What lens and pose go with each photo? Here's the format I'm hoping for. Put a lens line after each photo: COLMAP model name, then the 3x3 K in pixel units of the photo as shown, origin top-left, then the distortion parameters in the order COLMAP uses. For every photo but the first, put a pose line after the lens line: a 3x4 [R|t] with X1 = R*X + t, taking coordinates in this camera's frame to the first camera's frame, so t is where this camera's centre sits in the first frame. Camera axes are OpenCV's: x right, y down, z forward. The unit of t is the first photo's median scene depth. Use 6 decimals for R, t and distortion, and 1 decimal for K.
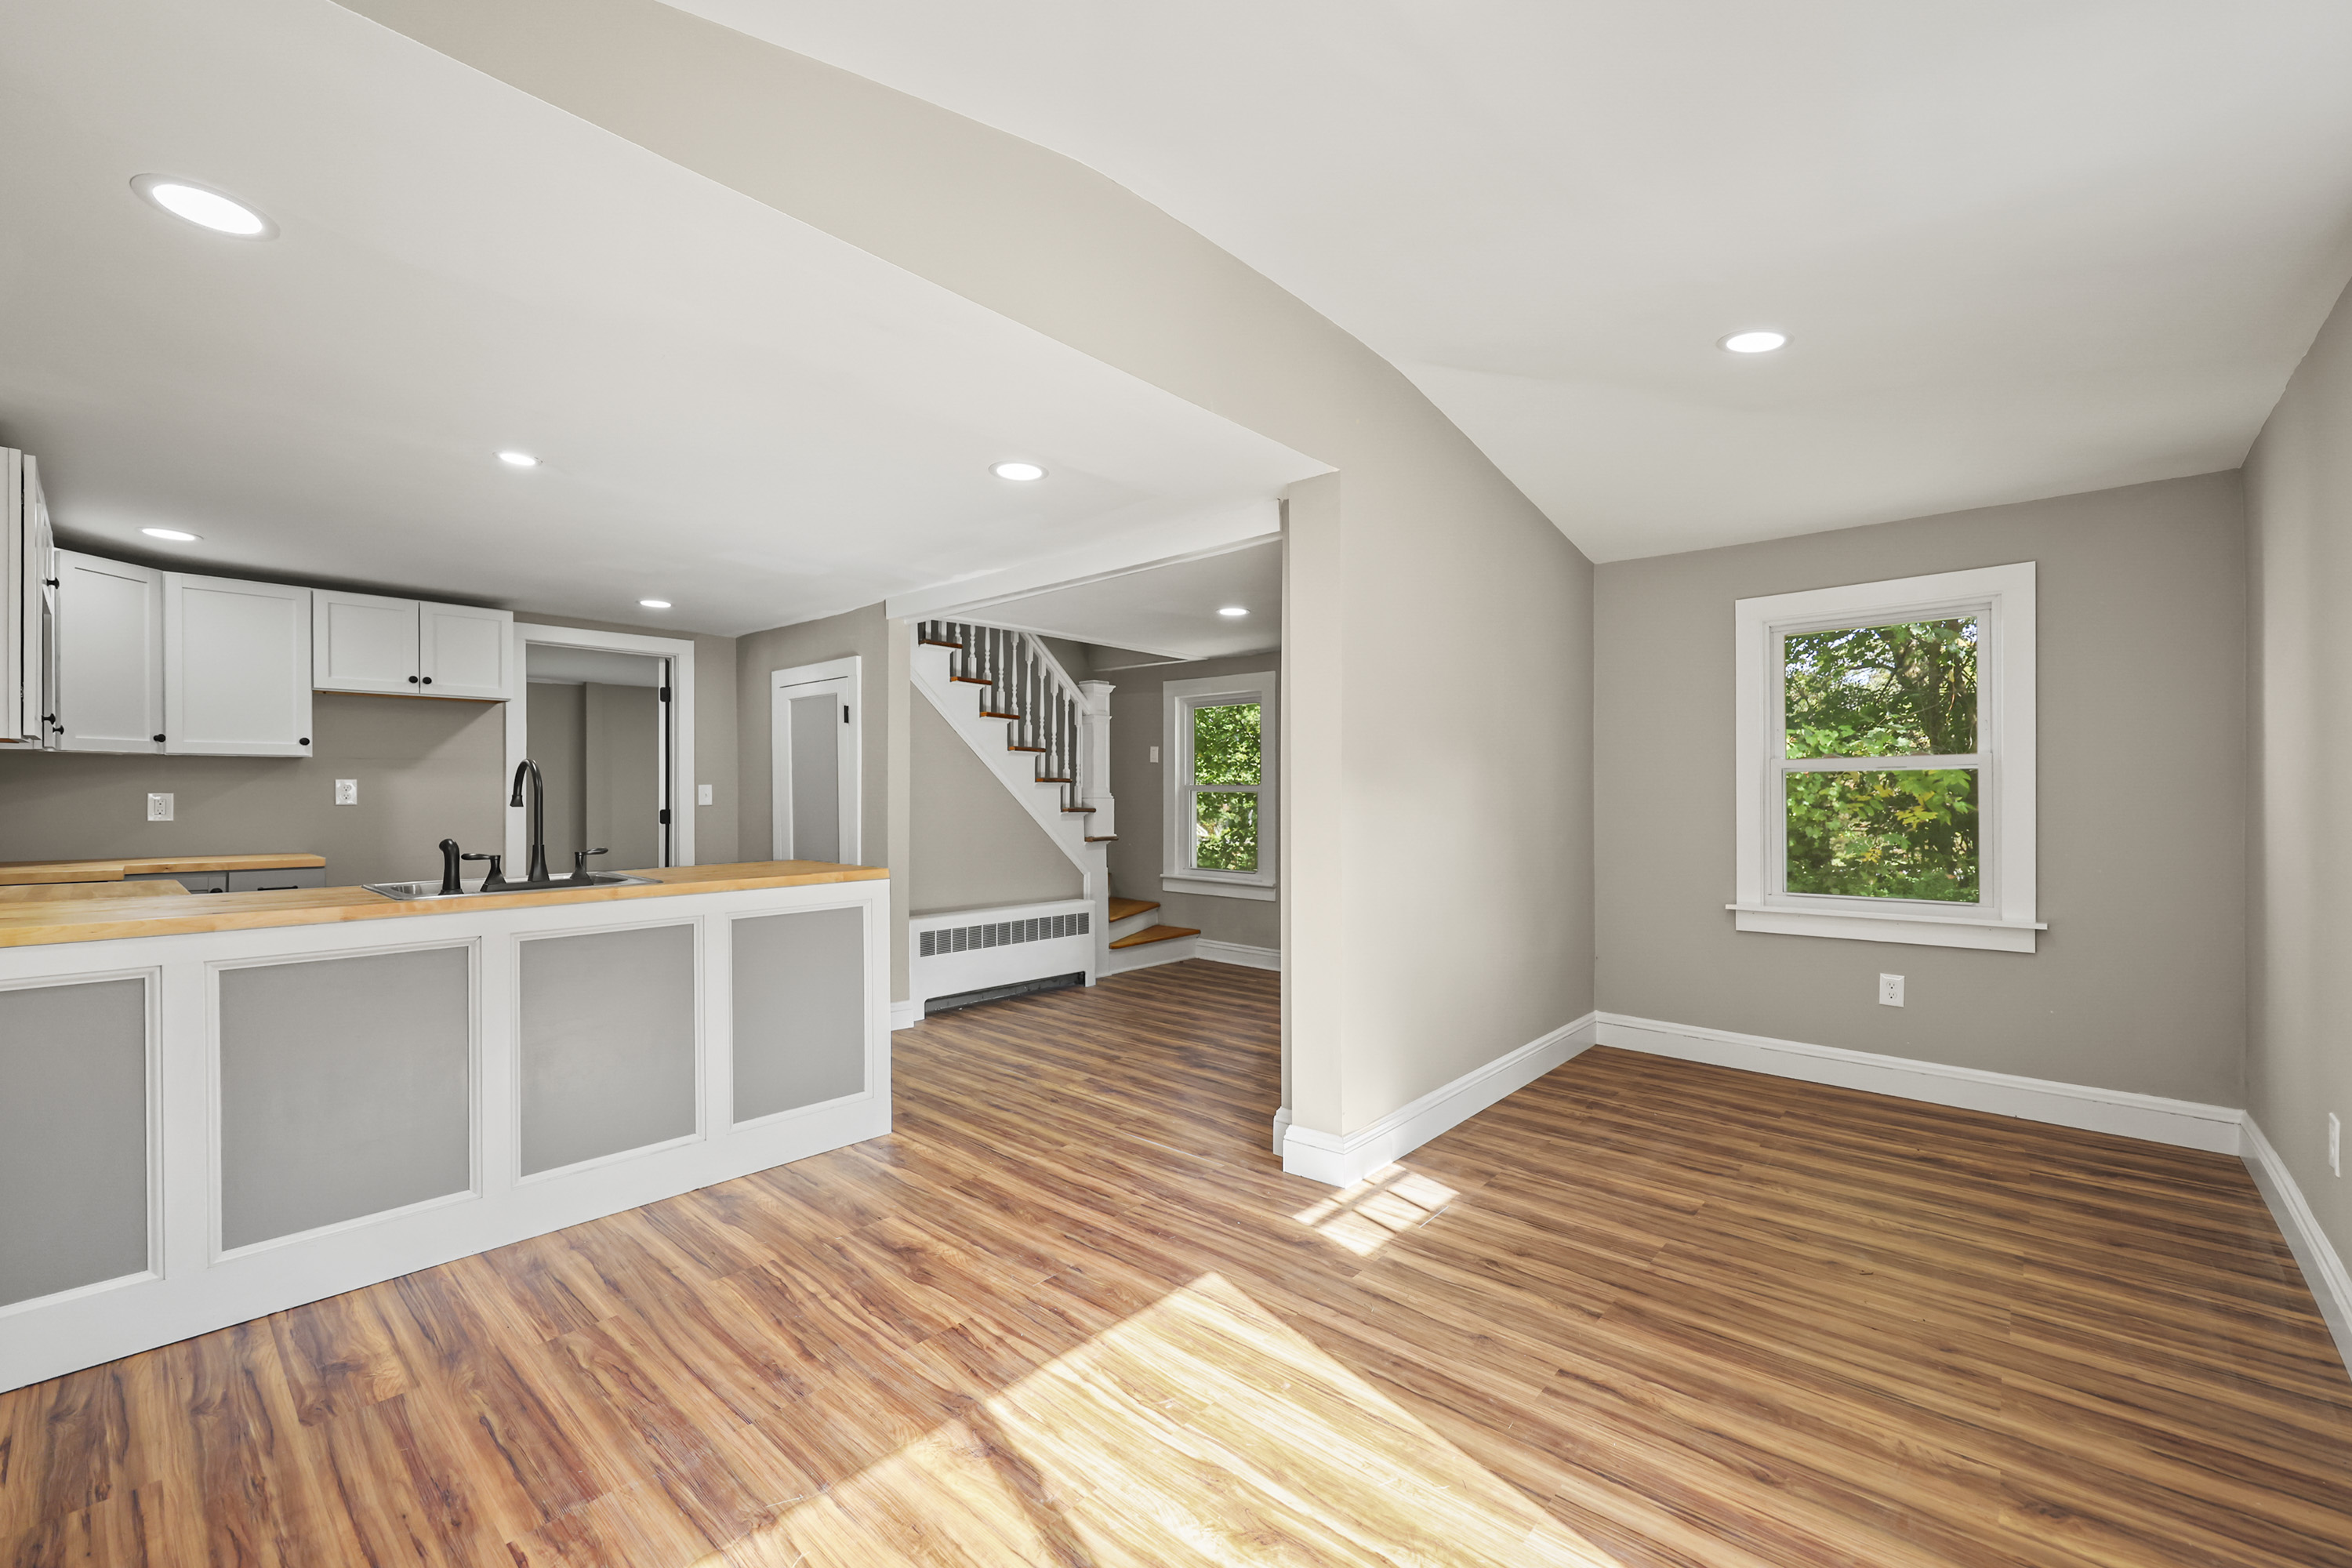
lens RADIAL K [[950.1, 0, 1164.8], [0, 950.1, 786.2], [0, 0, 1]] dist [0.000376, -0.000200]
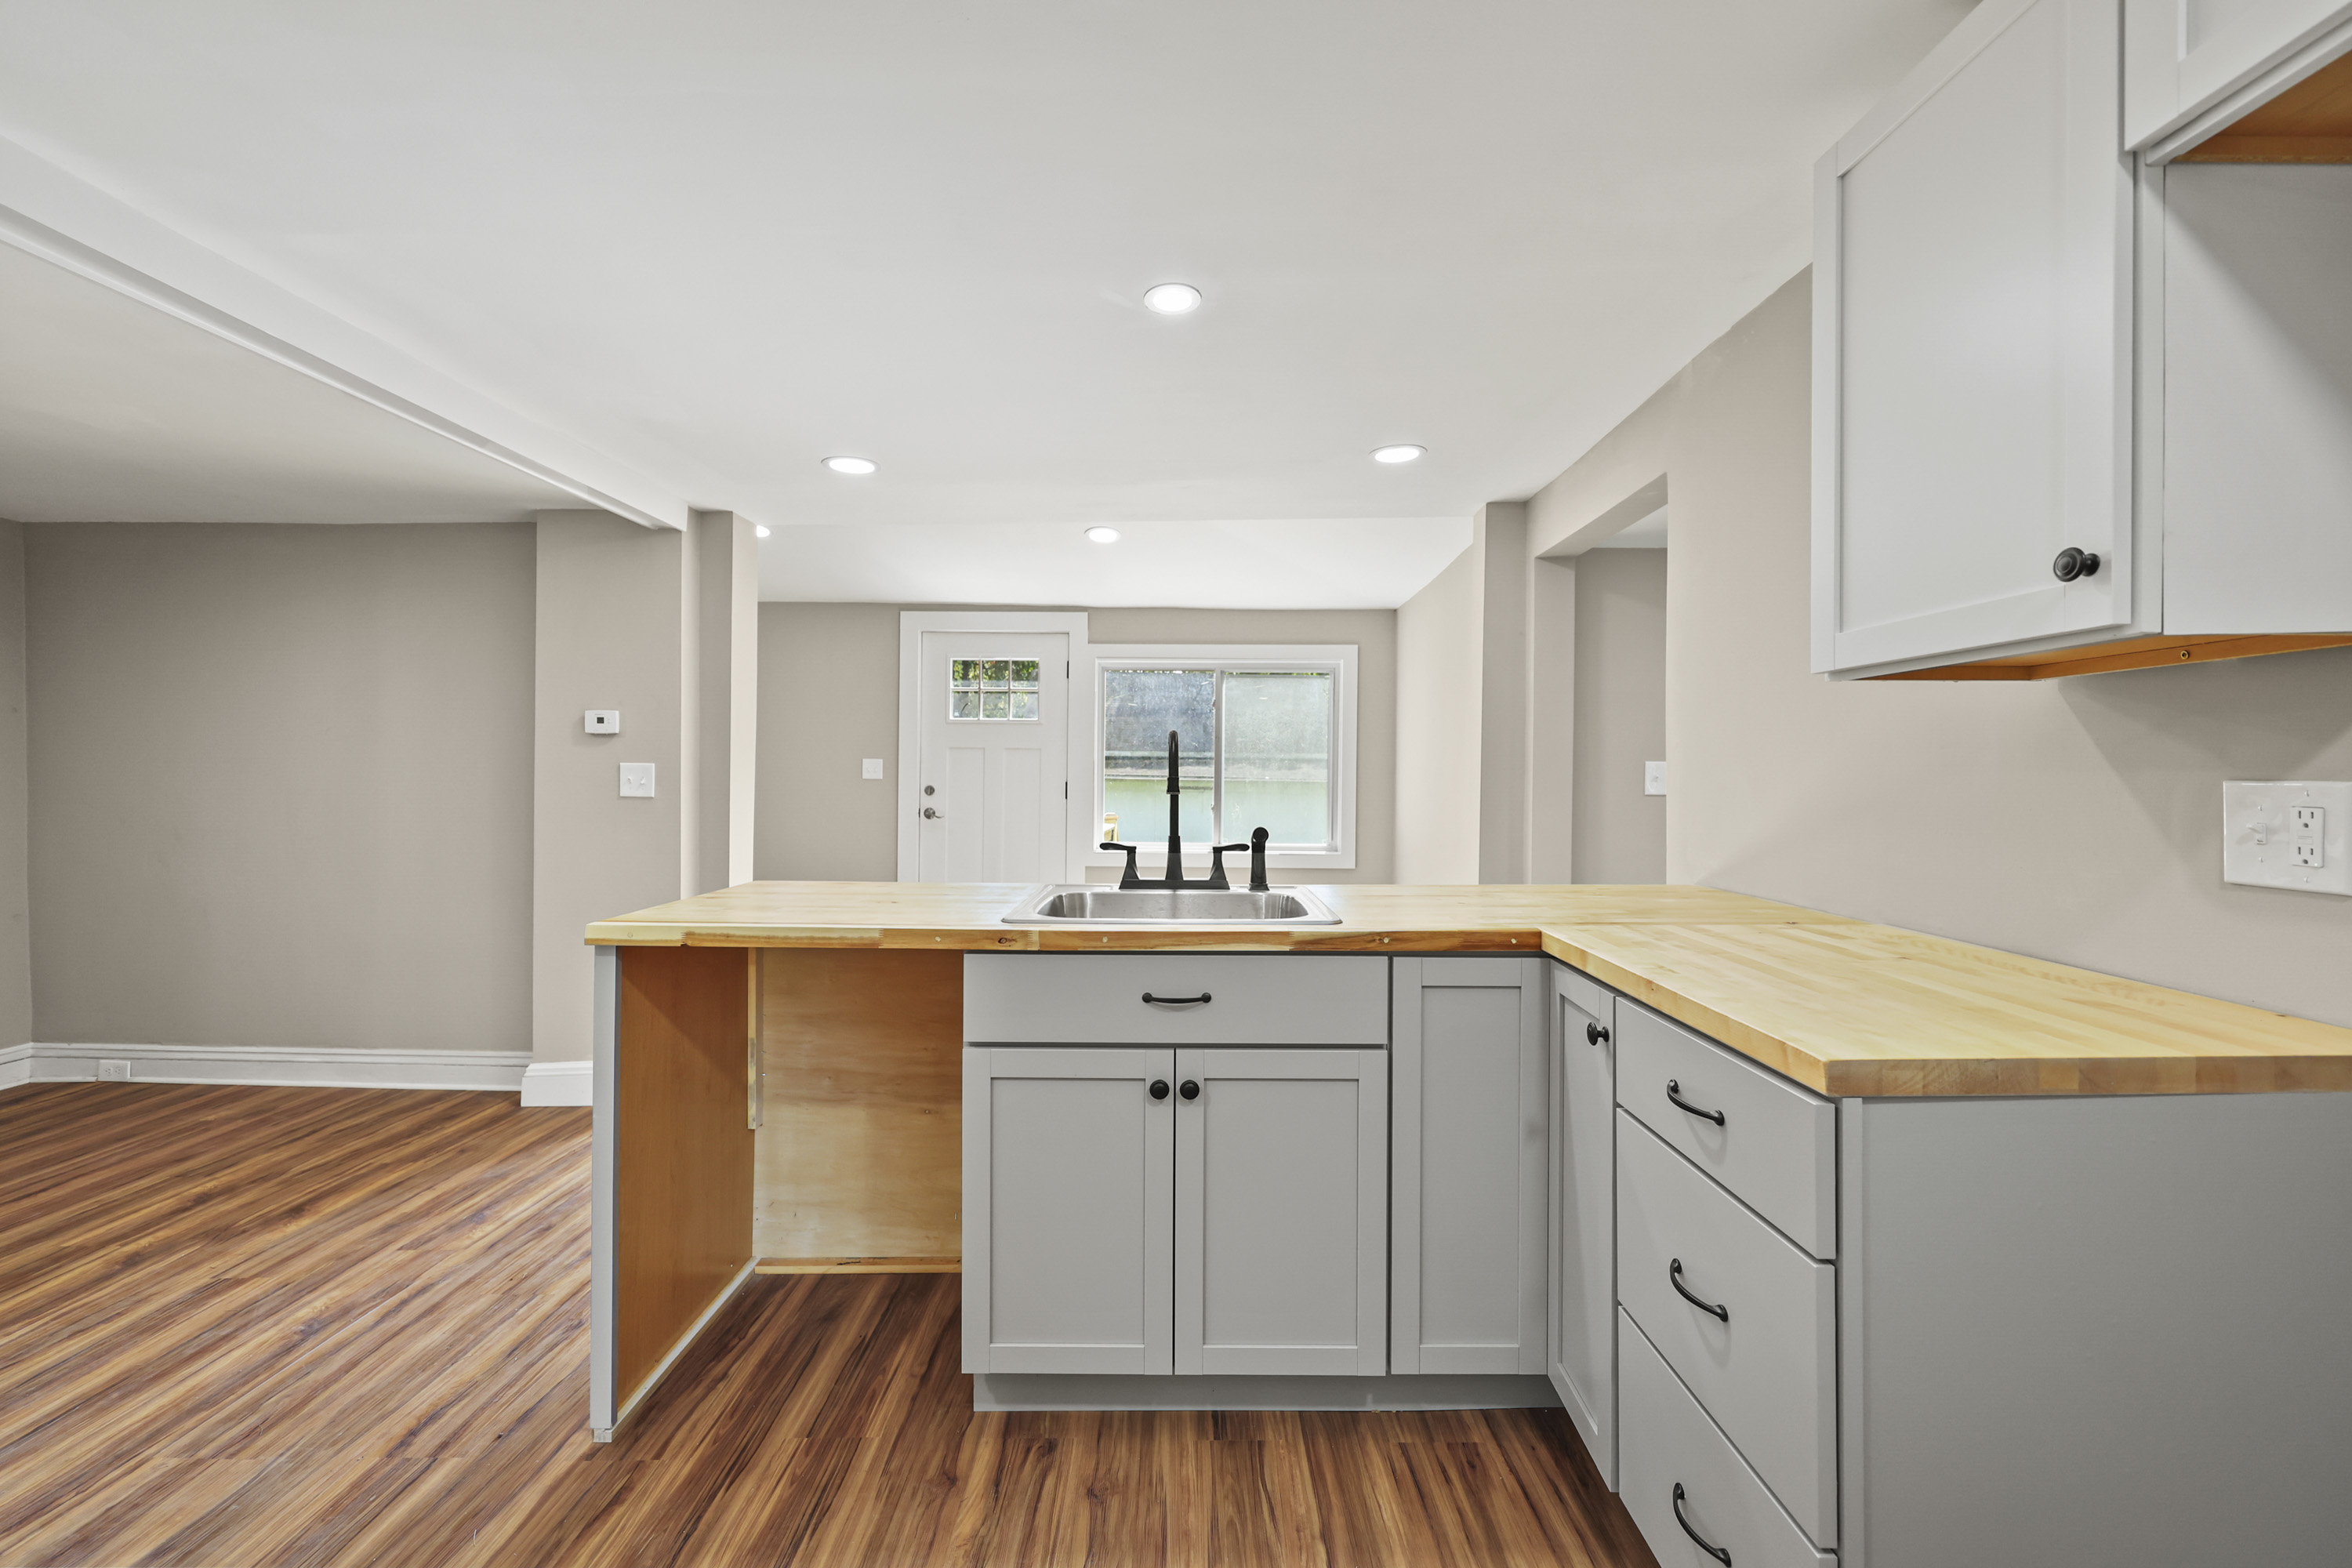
lens RADIAL K [[950.1, 0, 1214.7], [0, 950.1, 769.5], [0, 0, 1]] dist [0.000376, -0.000200]
pose [[-0.699930, 0.000244, 0.714212, -0.749970], [-0.006523, 0.999956, -0.006734, 0.003688], [-0.714182, -0.009372, -0.699897, 0.910484]]
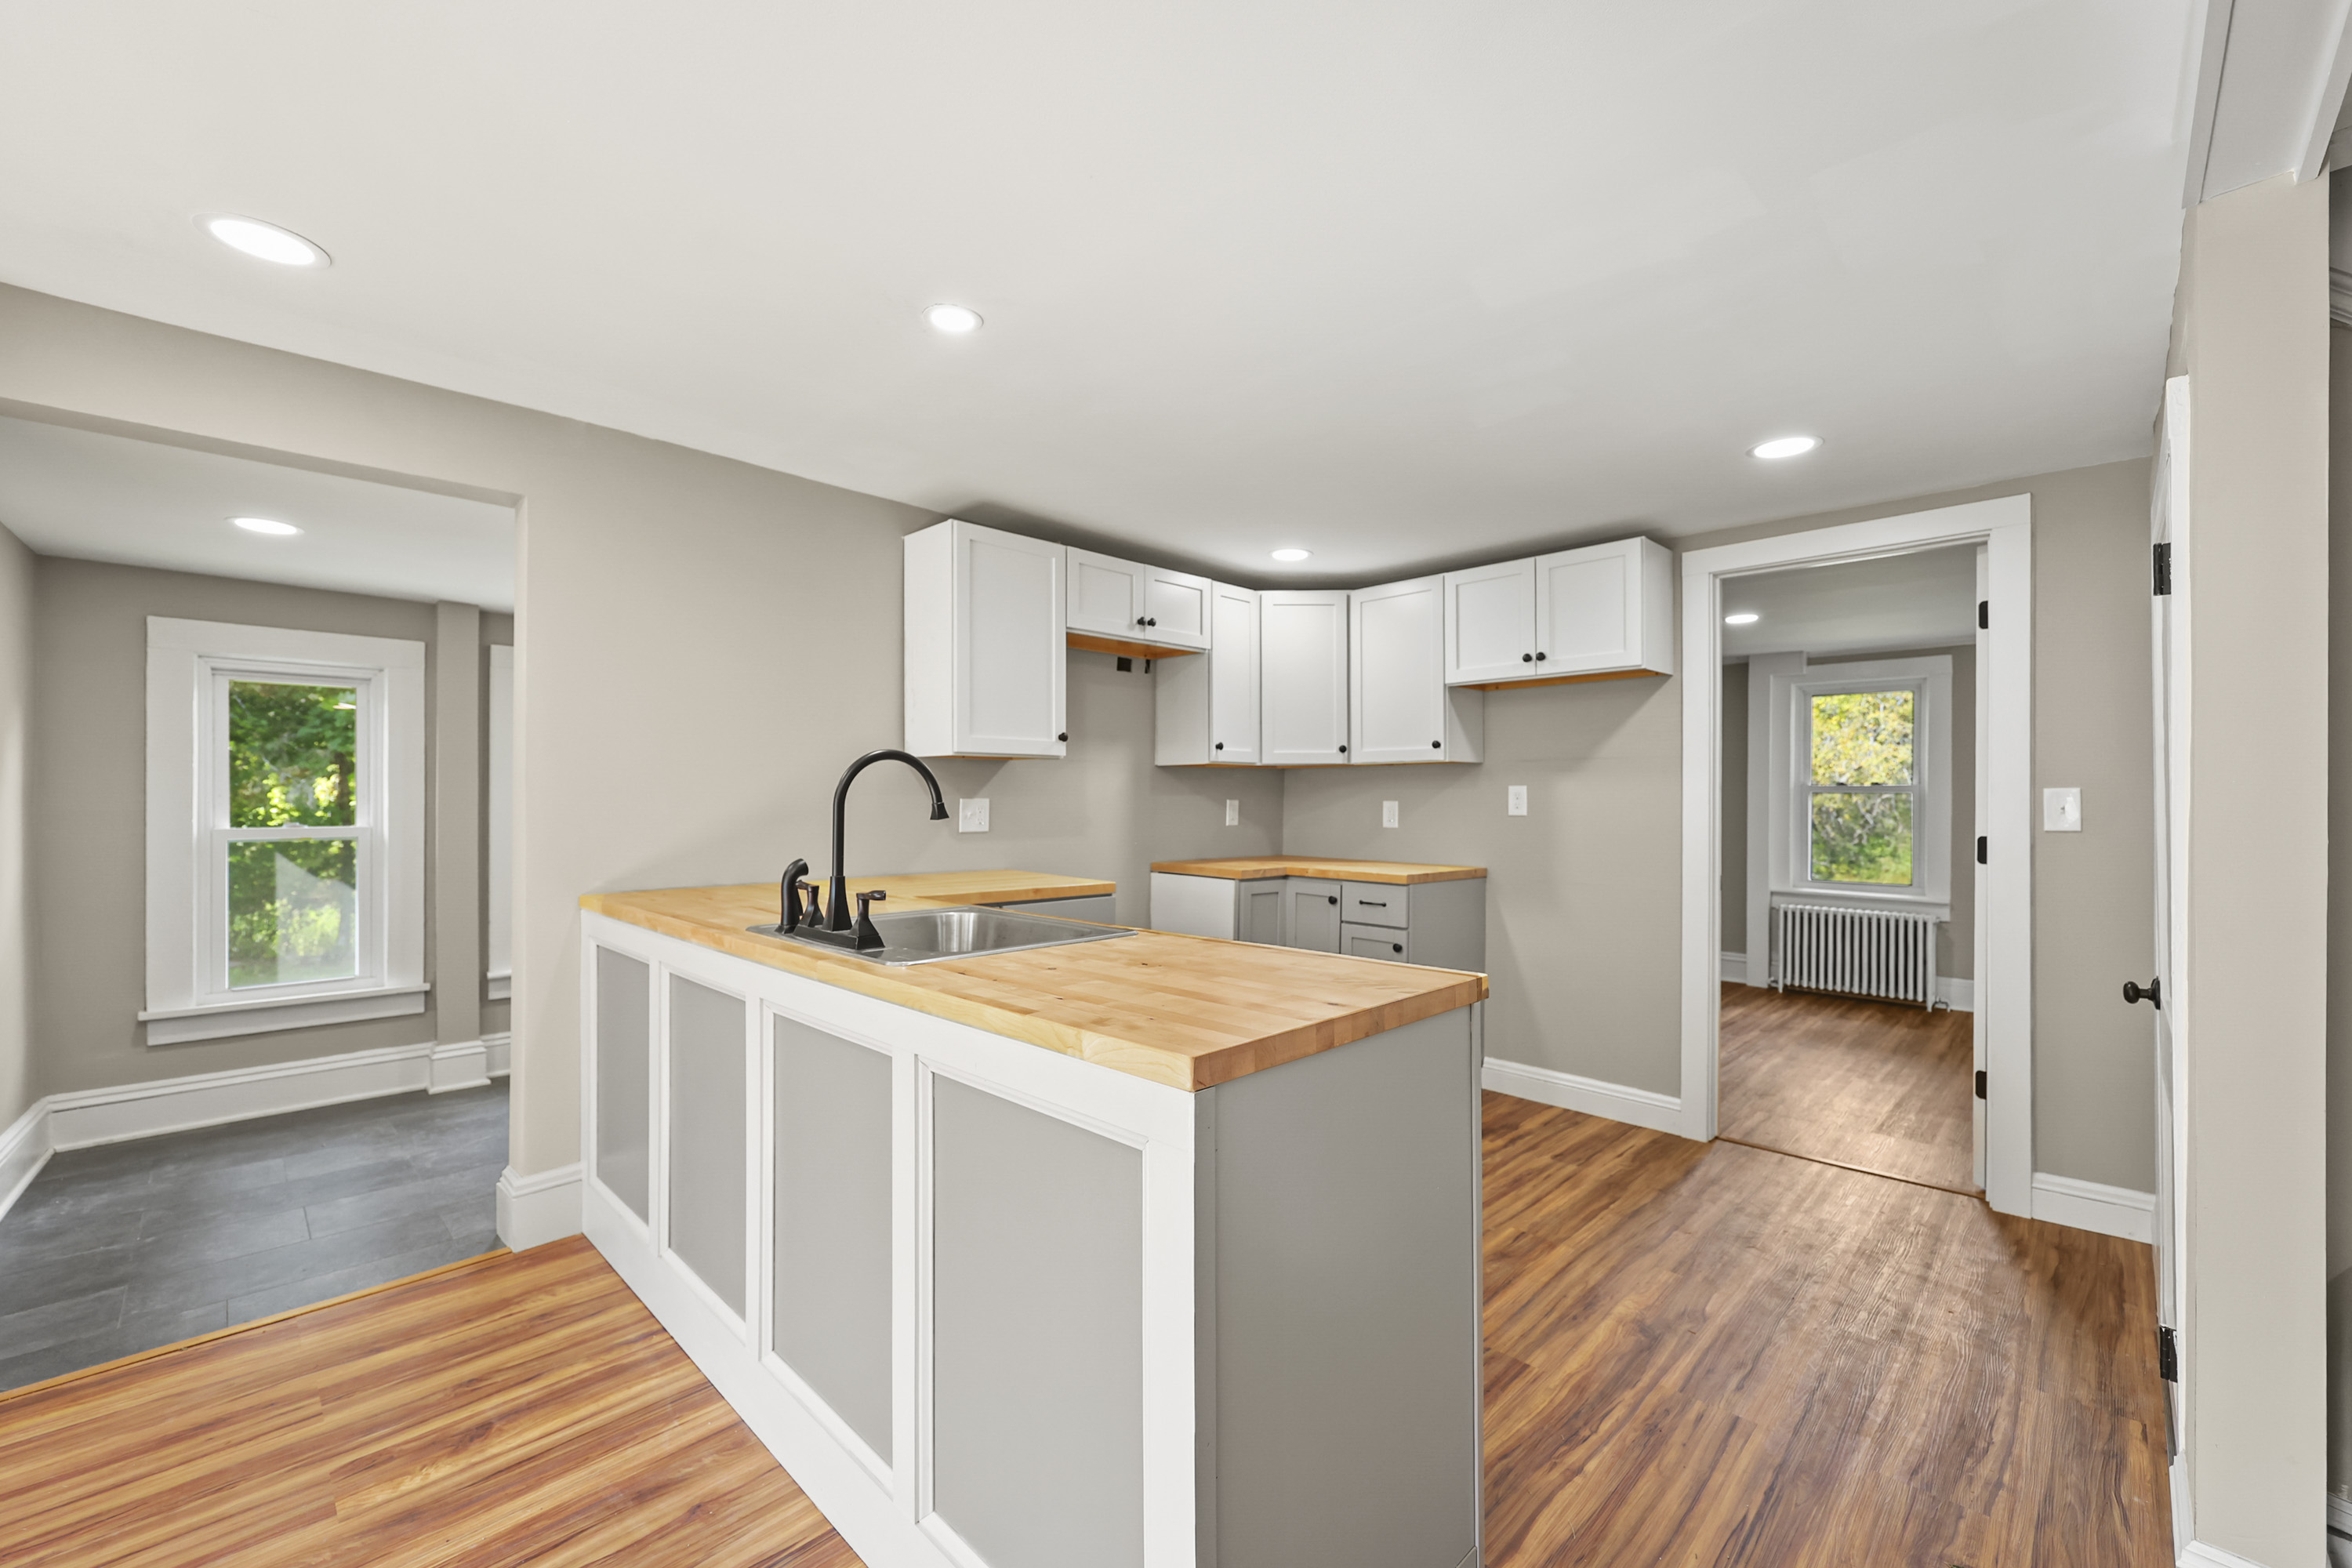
lens RADIAL K [[950.1, 0, 1182.7], [0, 950.1, 811.6], [0, 0, 1]] dist [0.000376, -0.000200]
pose [[-0.028485, 0.014378, -0.999491, 0.006894], [0.002816, 0.999894, 0.014303, 0.003003], [0.999590, -0.002407, -0.028523, 0.735352]]
